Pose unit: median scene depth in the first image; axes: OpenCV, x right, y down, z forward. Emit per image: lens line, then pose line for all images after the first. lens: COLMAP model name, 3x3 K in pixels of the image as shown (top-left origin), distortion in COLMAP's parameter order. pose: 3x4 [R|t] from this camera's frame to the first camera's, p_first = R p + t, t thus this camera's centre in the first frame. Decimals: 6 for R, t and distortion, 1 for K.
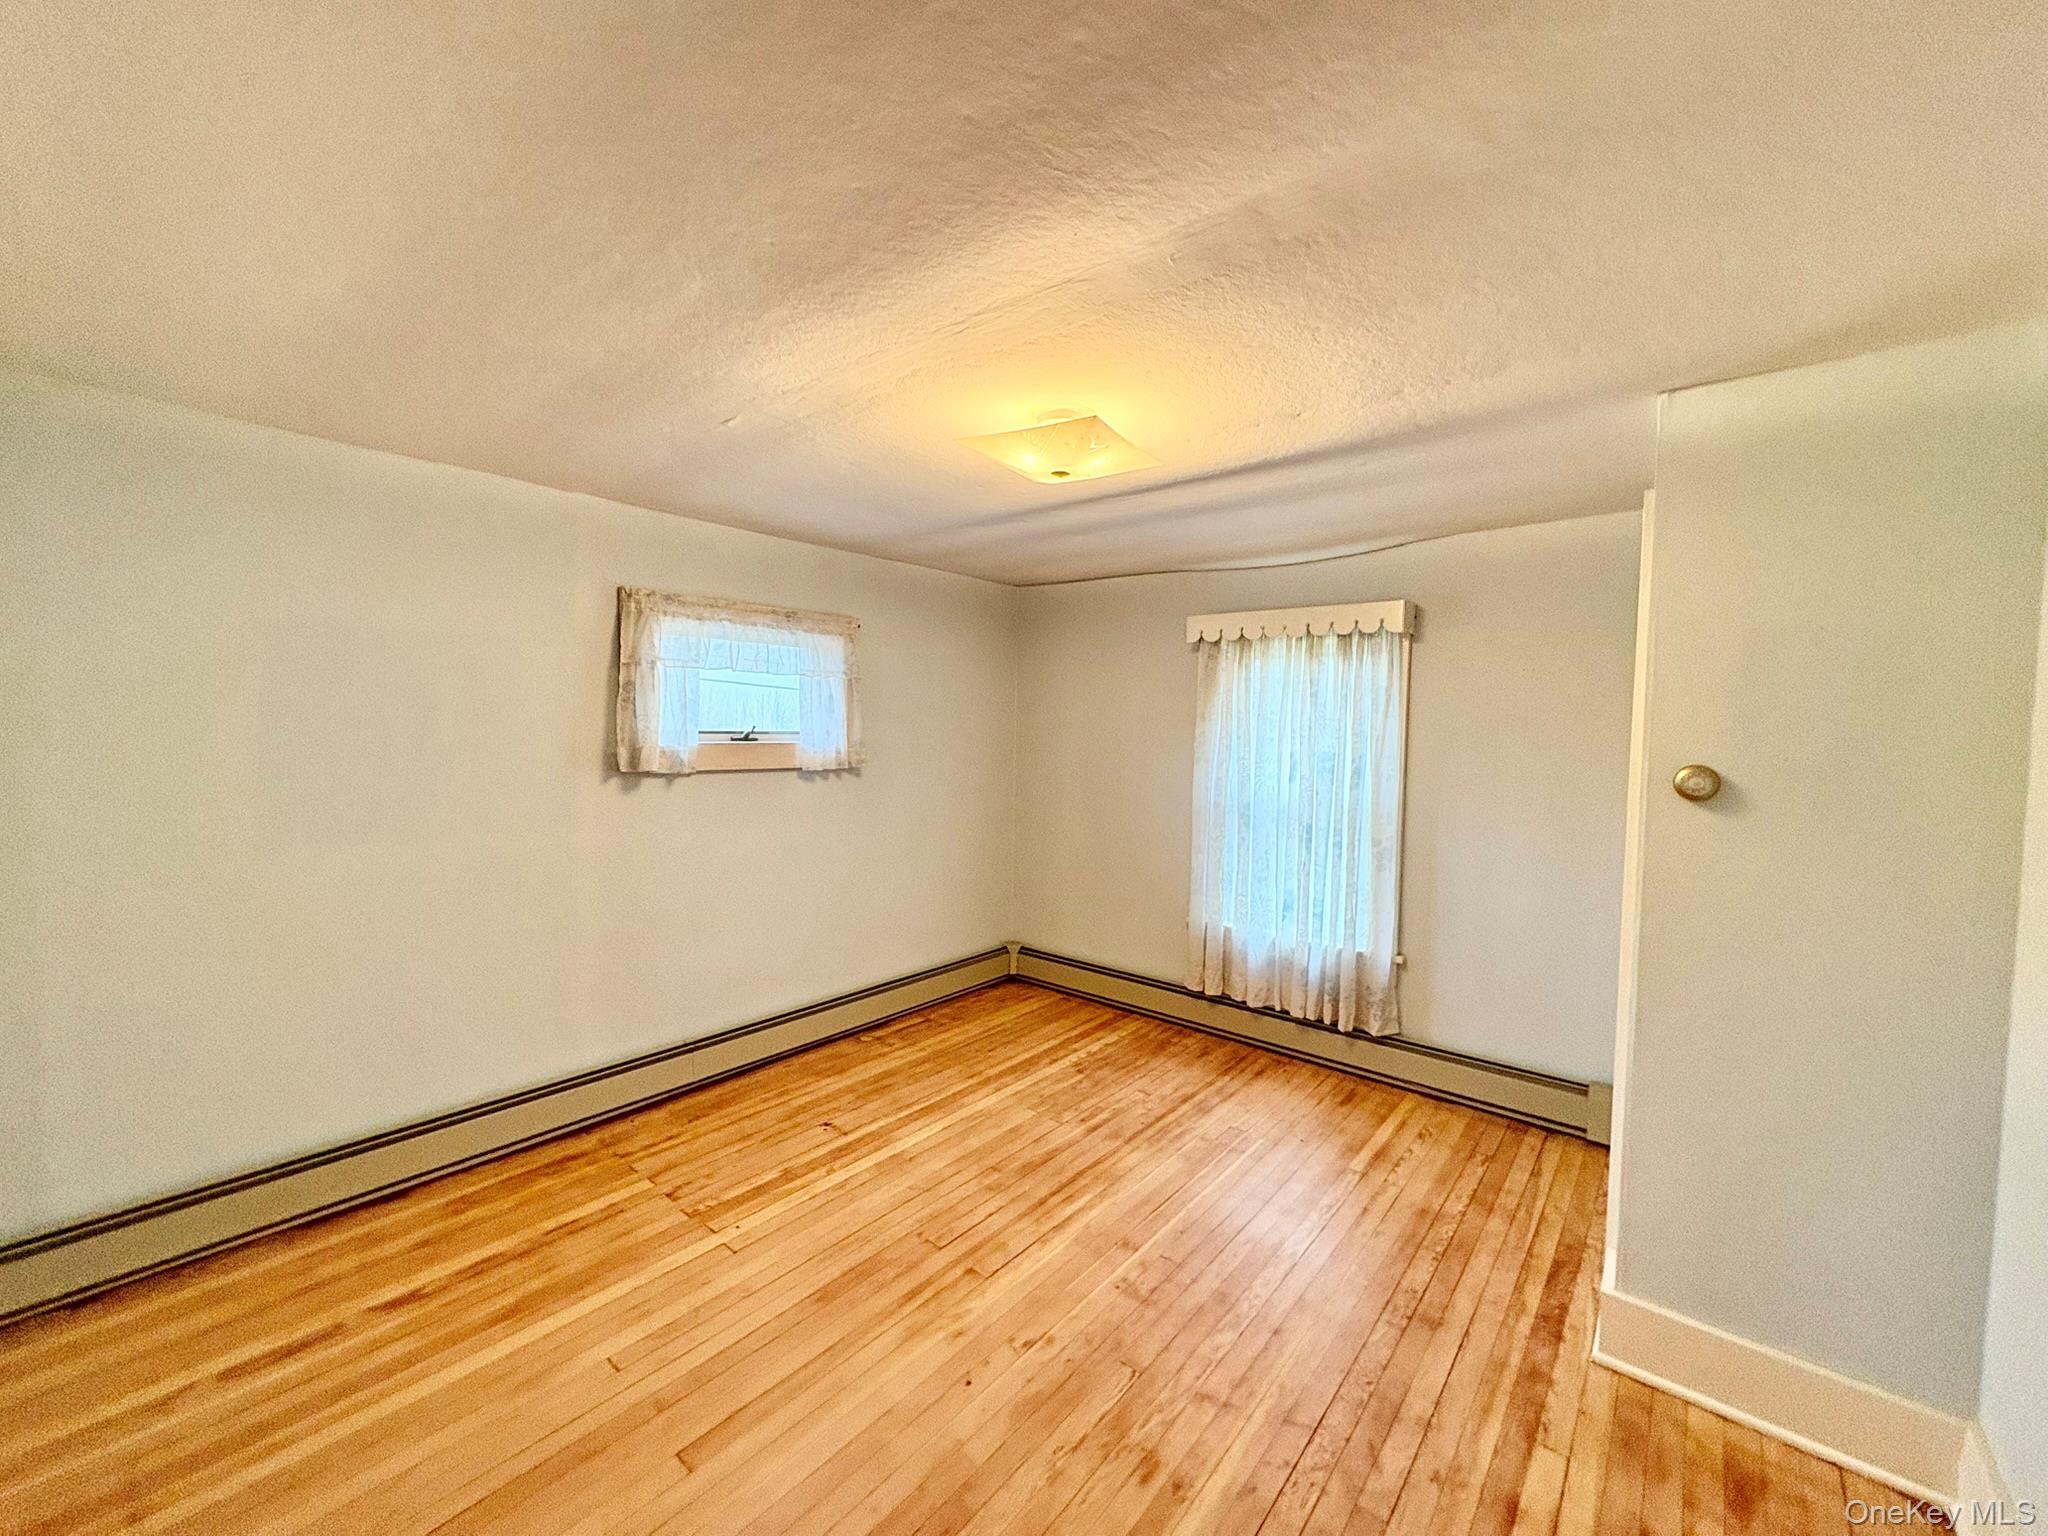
lens RADIAL K [[812.1, 0, 1025.1], [0, 812.1, 773.4], [0, 0, 1]] dist [-0.001464, 0.001436]
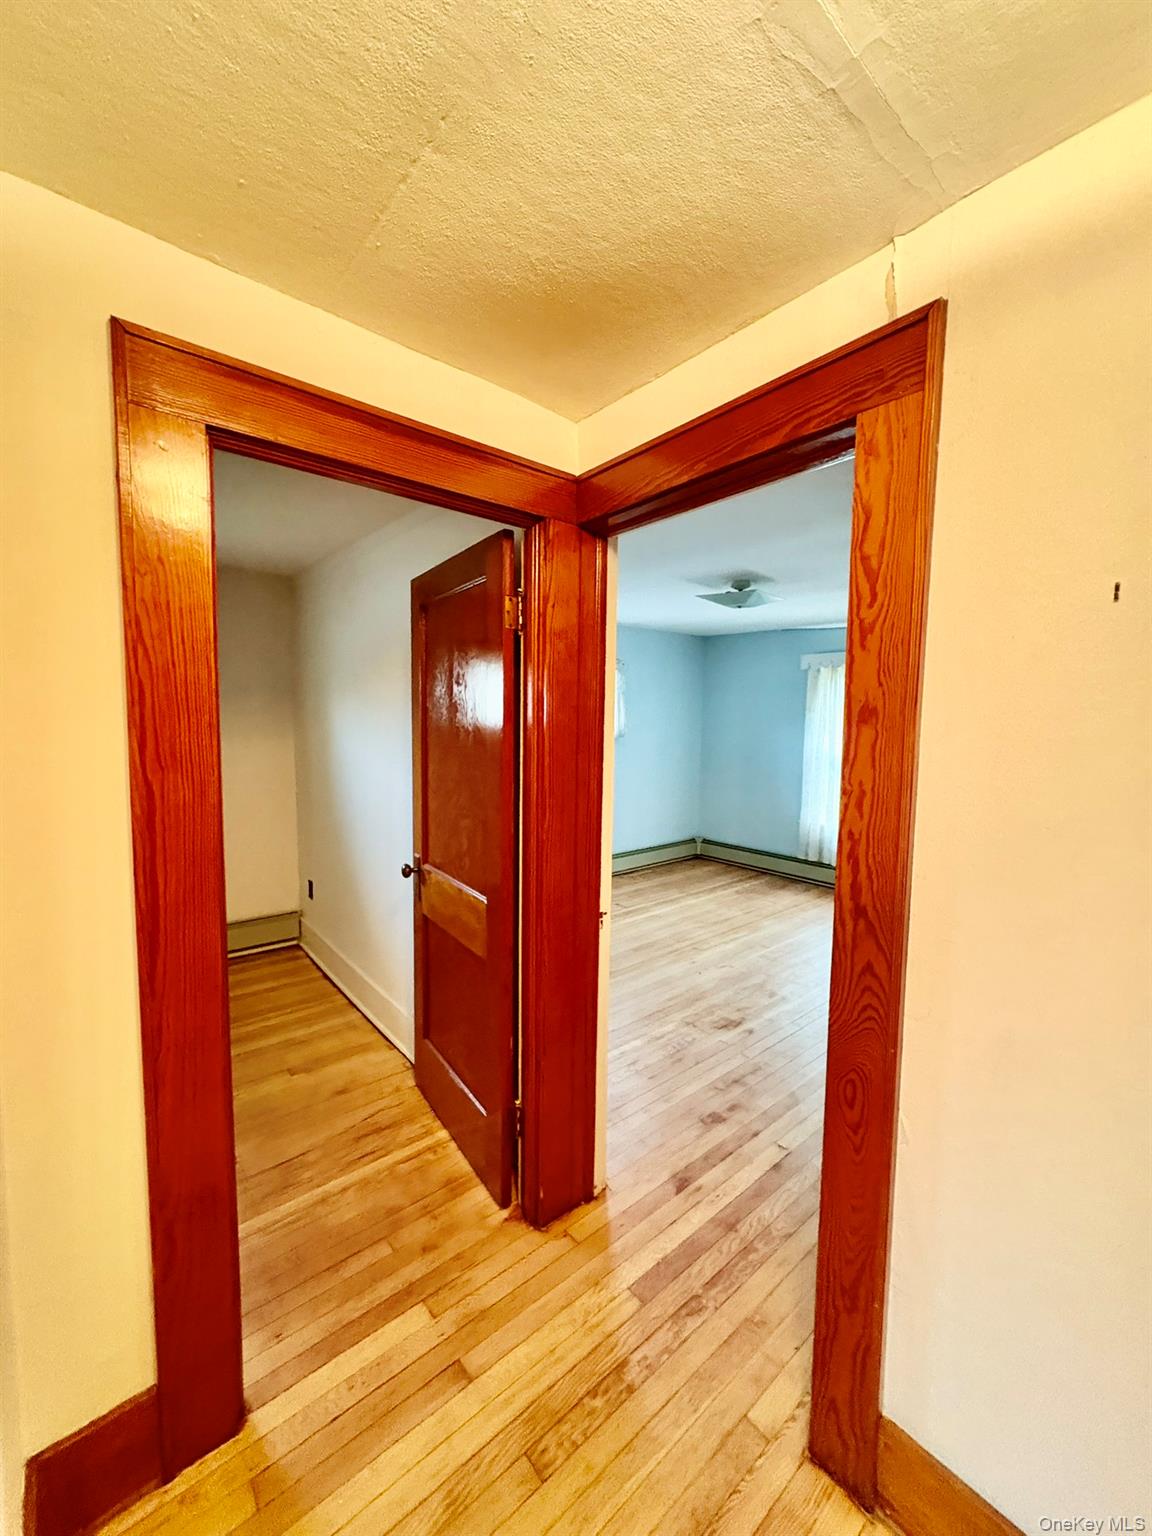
lens RADIAL K [[609.1, 0, 579.0], [0, 609.1, 766.1], [0, 0, 1]] dist [-0.001464, 0.001436]
pose [[0.985711, 0.012249, -0.168000, -0.089039], [-0.008242, 0.999665, 0.024528, 0.038357], [0.168244, -0.022793, 0.985482, -0.637093]]
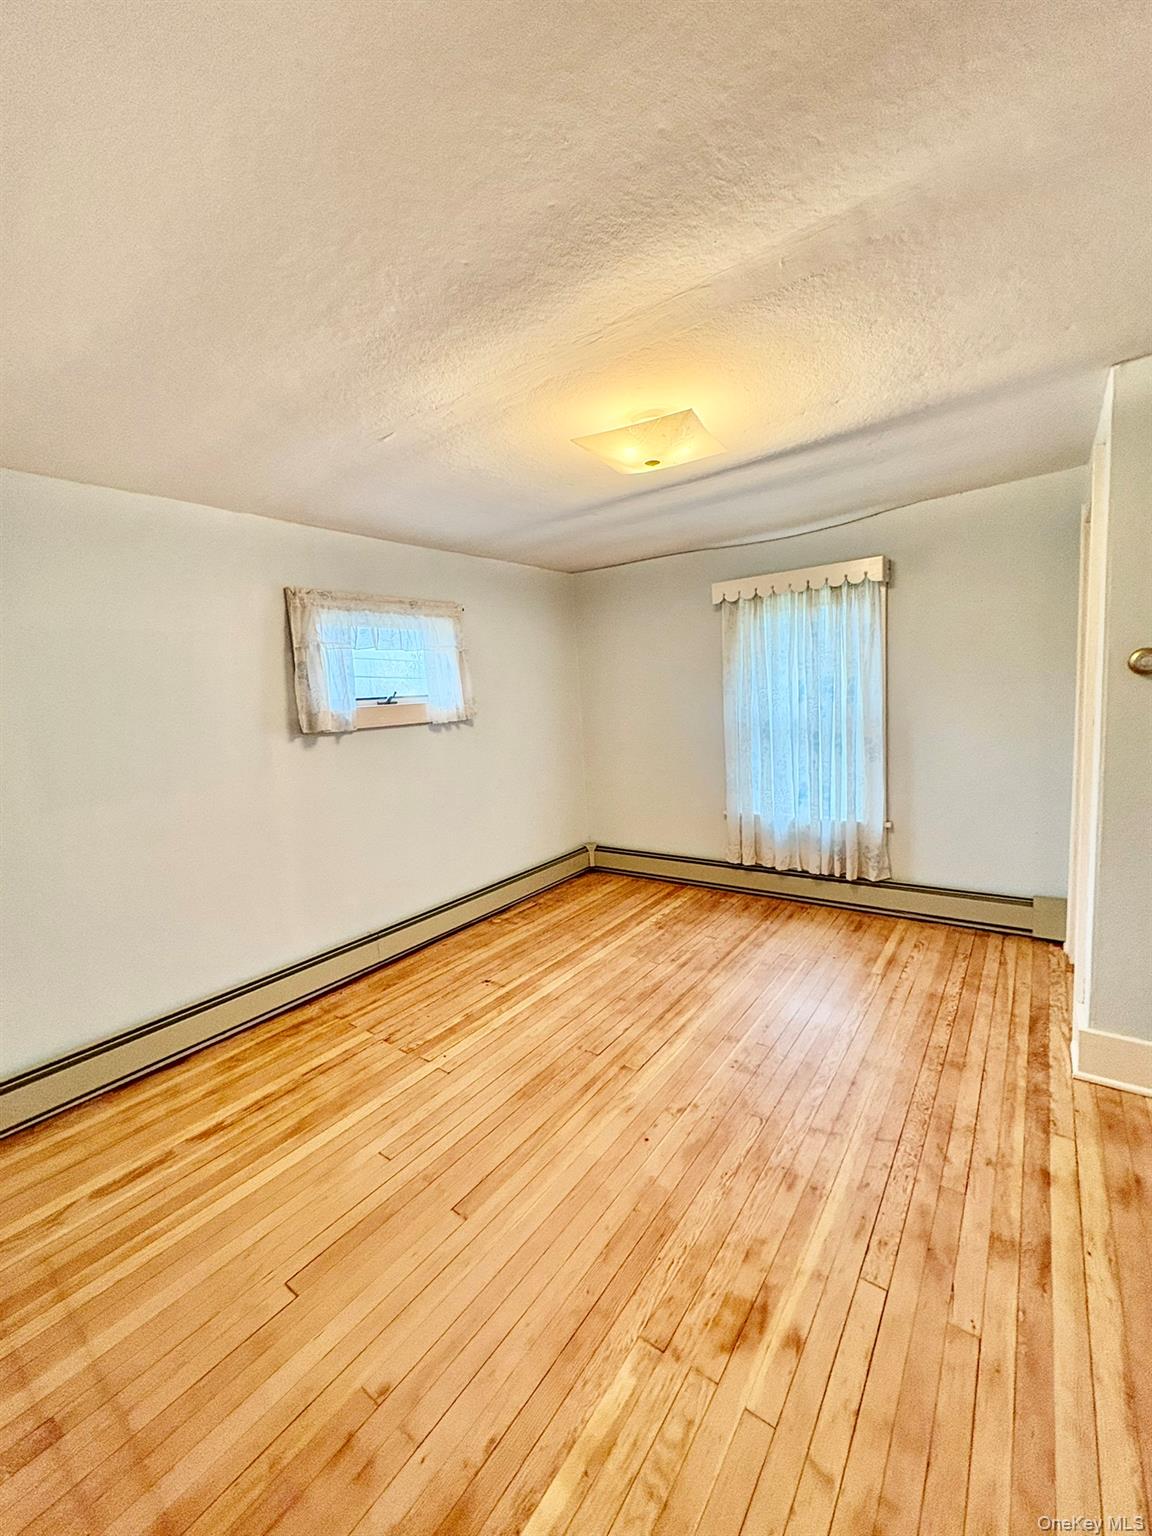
lens RADIAL K [[609.1, 0, 576.0], [0, 609.1, 771.8], [0, 0, 1]] dist [-0.001464, 0.001436]
pose [[0.995460, -0.085899, 0.040994, -0.120871], [0.082835, 0.994005, 0.071359, 0.029175], [-0.046878, -0.067639, 0.996608, 0.008984]]
